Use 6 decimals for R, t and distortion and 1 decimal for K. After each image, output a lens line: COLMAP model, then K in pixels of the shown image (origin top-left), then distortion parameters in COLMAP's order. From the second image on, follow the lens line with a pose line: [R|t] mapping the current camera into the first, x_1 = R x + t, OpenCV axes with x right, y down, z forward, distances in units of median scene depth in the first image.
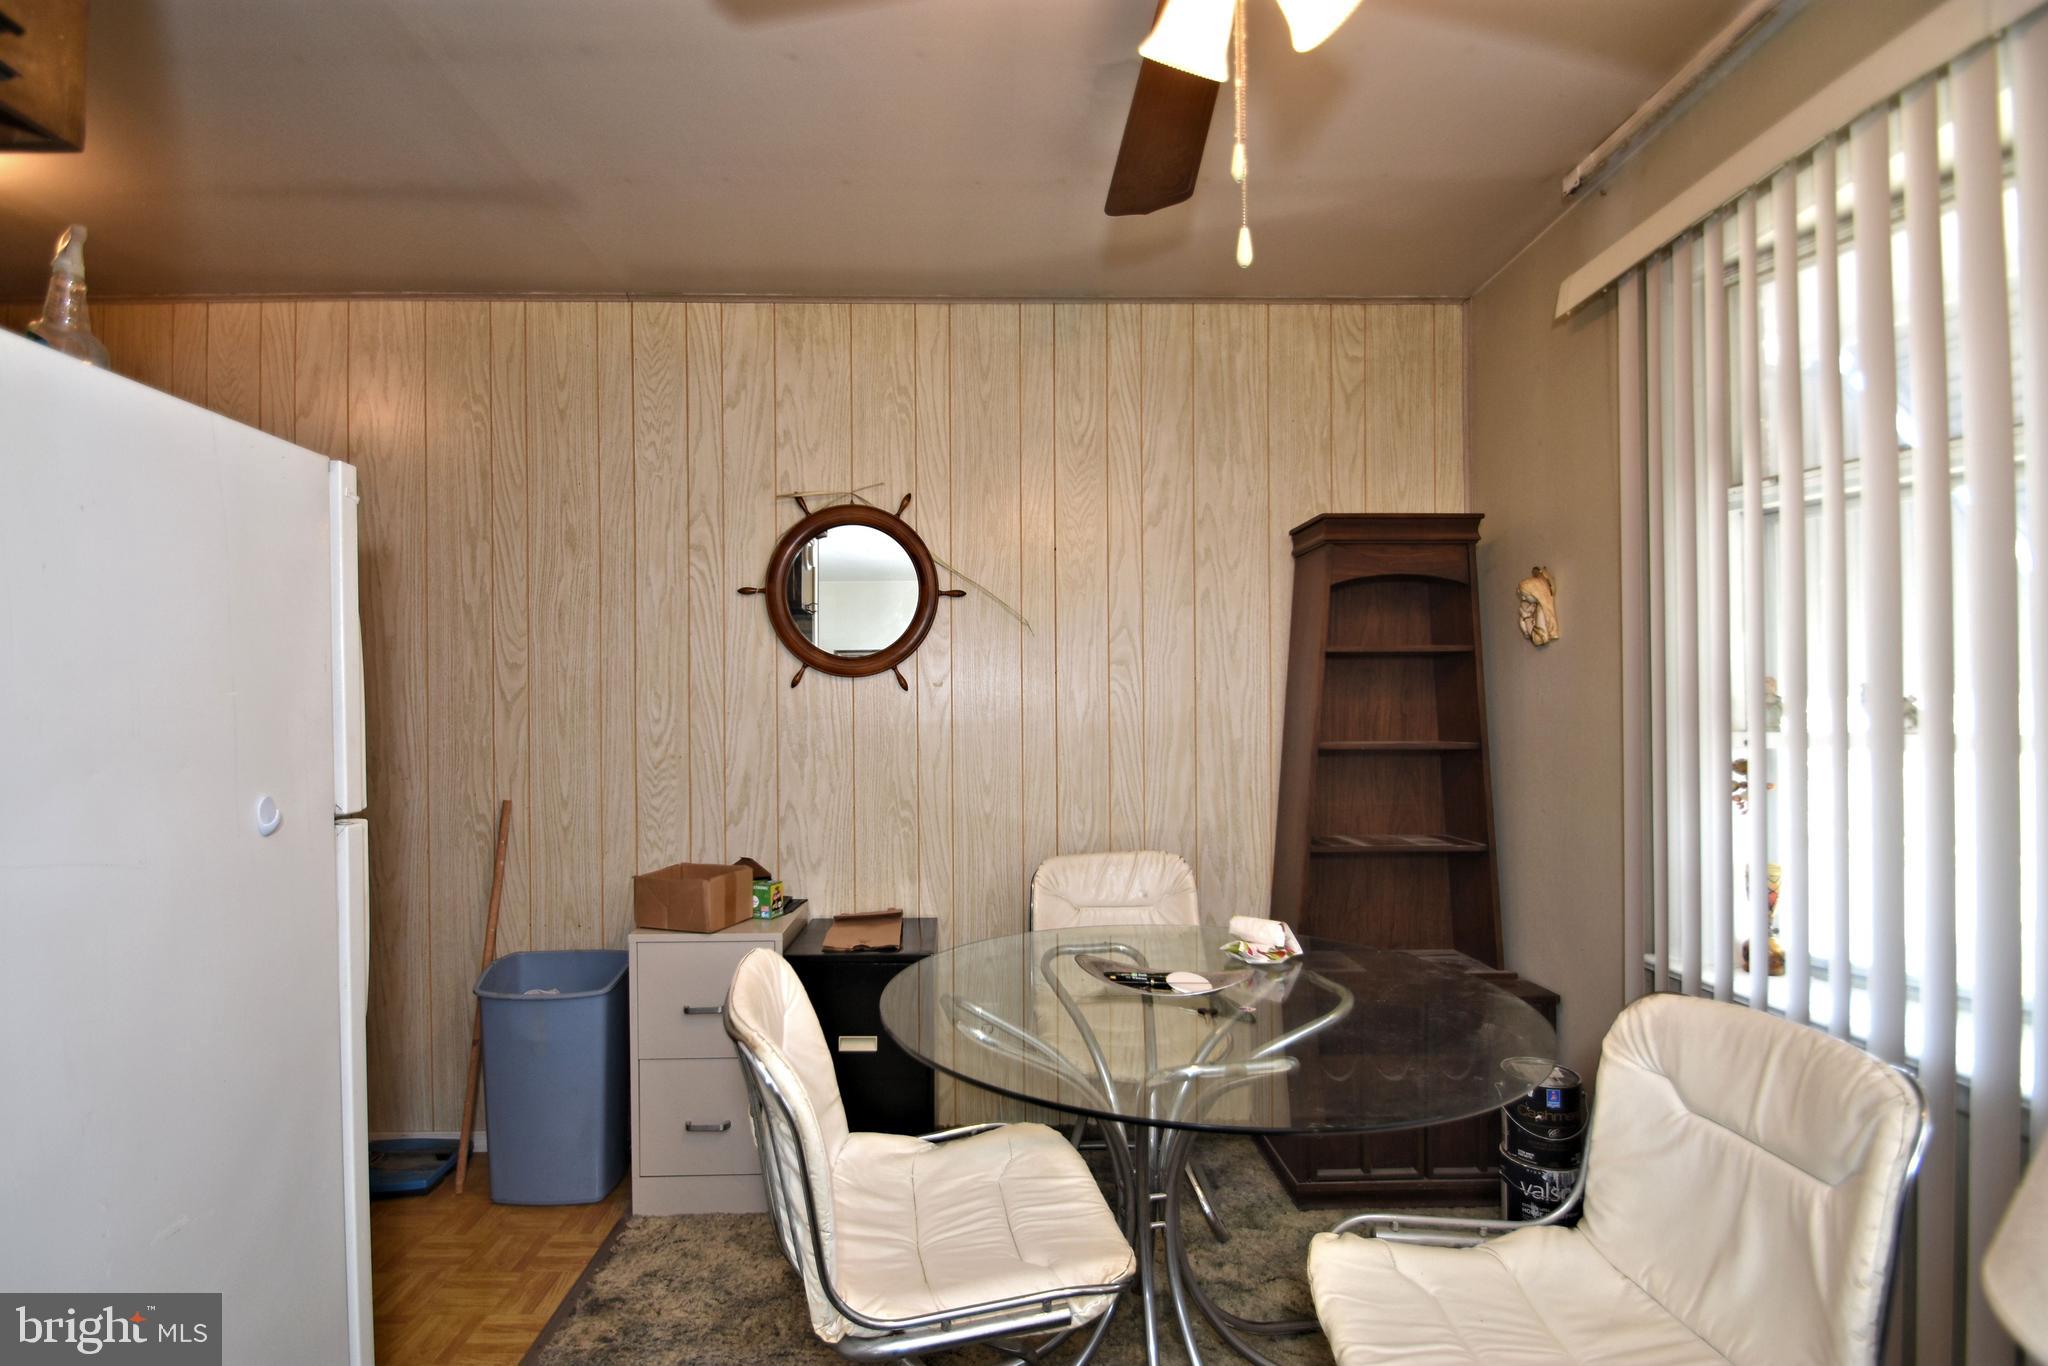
lens RADIAL K [[904.0, 0, 982.6], [0, 904.0, 717.6], [0, 0, 1]] dist [-0.008793, -0.000079]
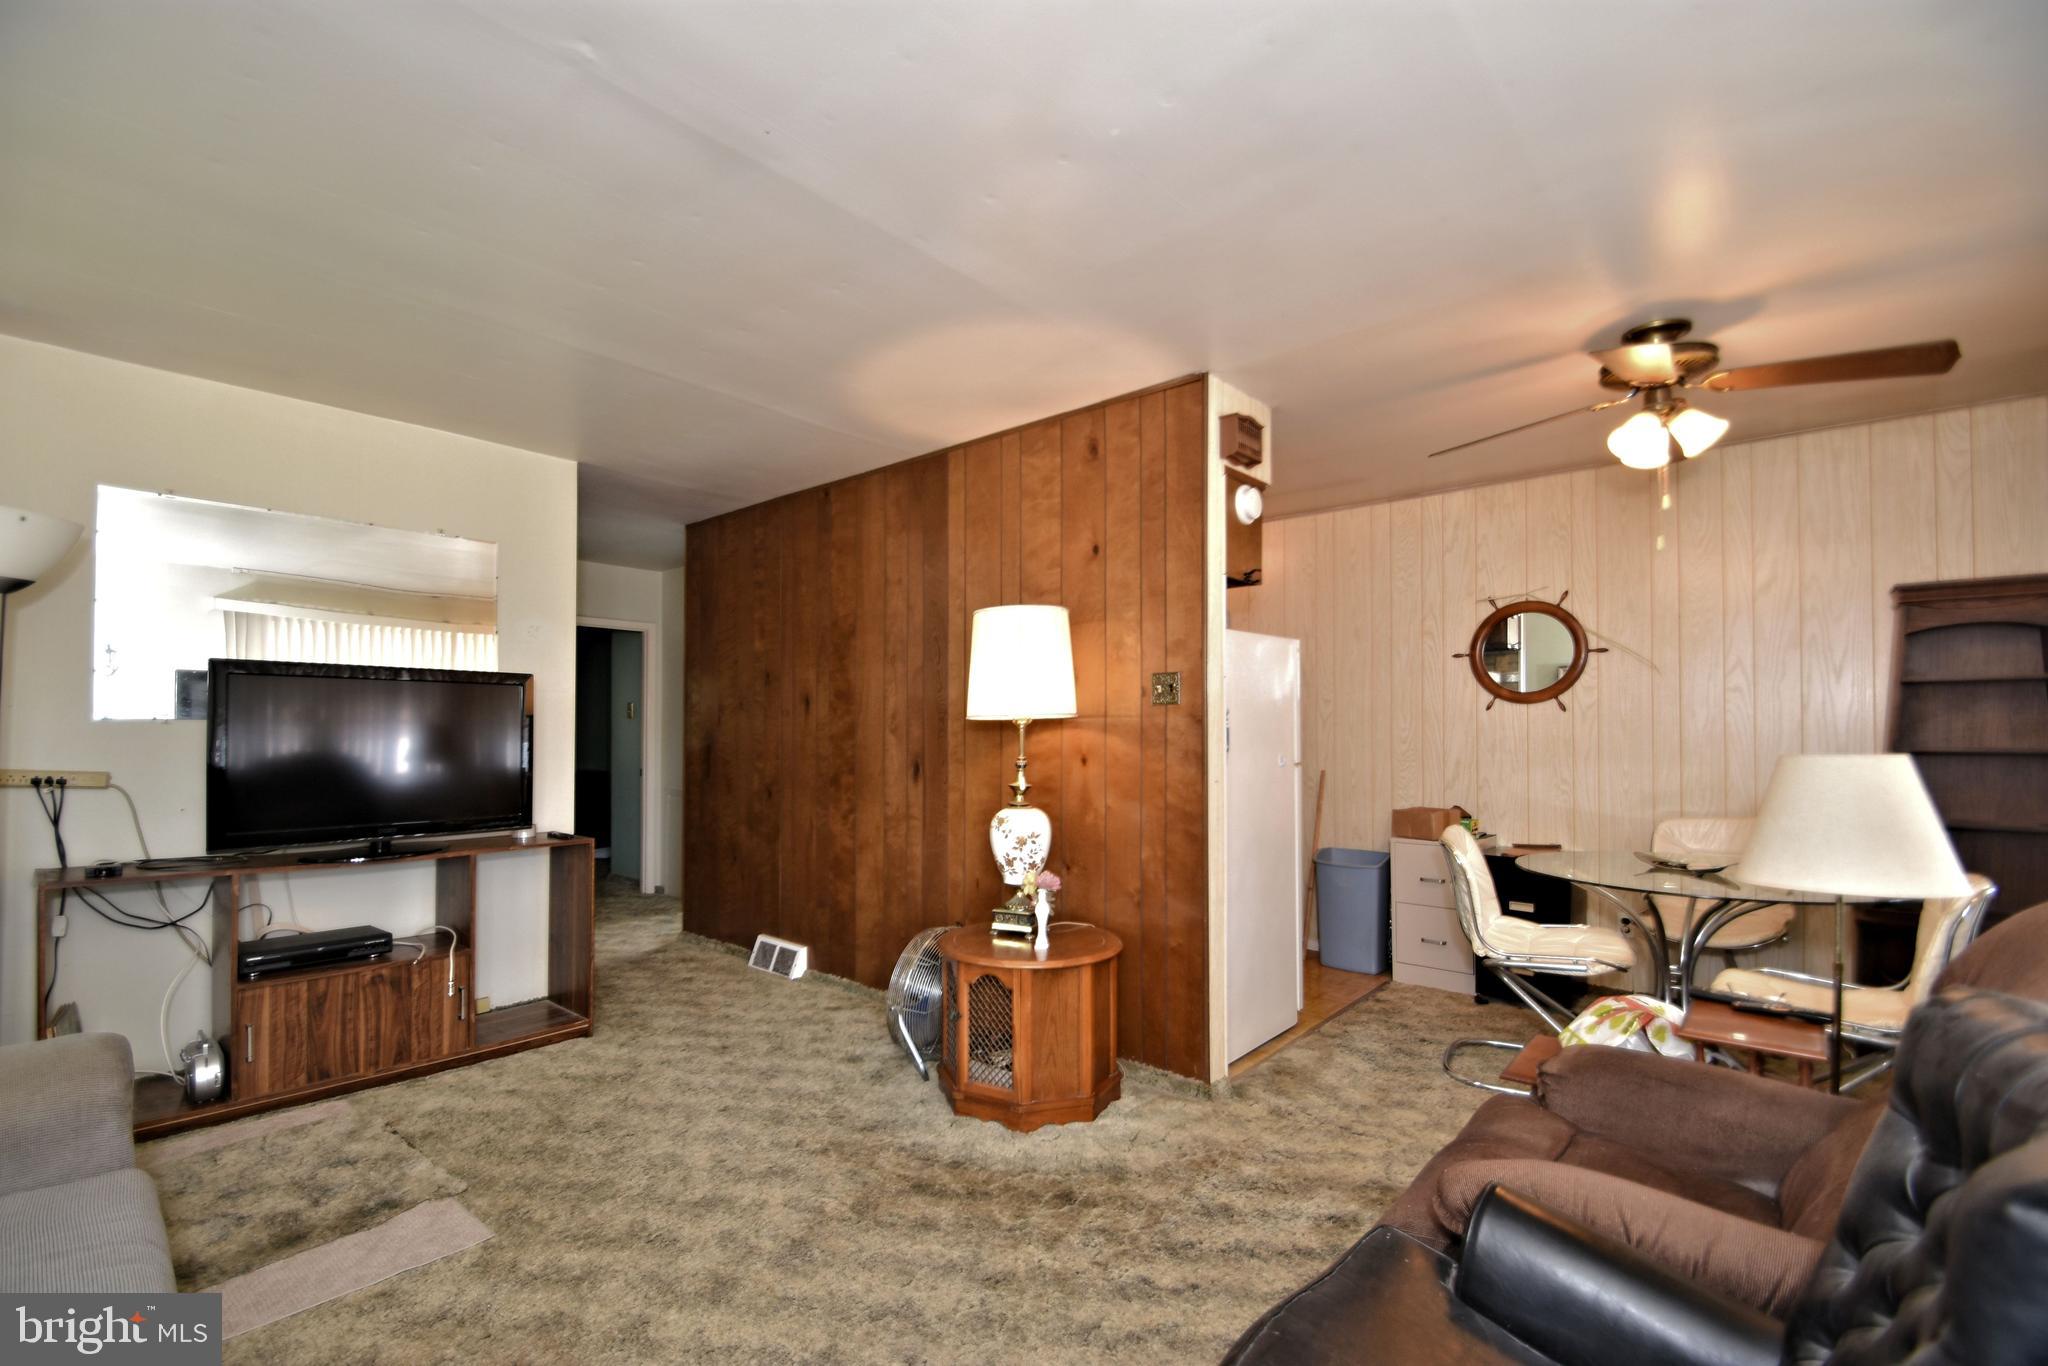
lens RADIAL K [[887.8, 0, 1008.8], [0, 887.8, 728.3], [0, 0, 1]] dist [0.024368, -0.022399]
pose [[0.740060, 0.000144, -0.672541, 0.257300], [-0.006033, 0.999961, -0.006425, 0.016930], [0.672514, 0.008813, 0.740032, -0.864265]]
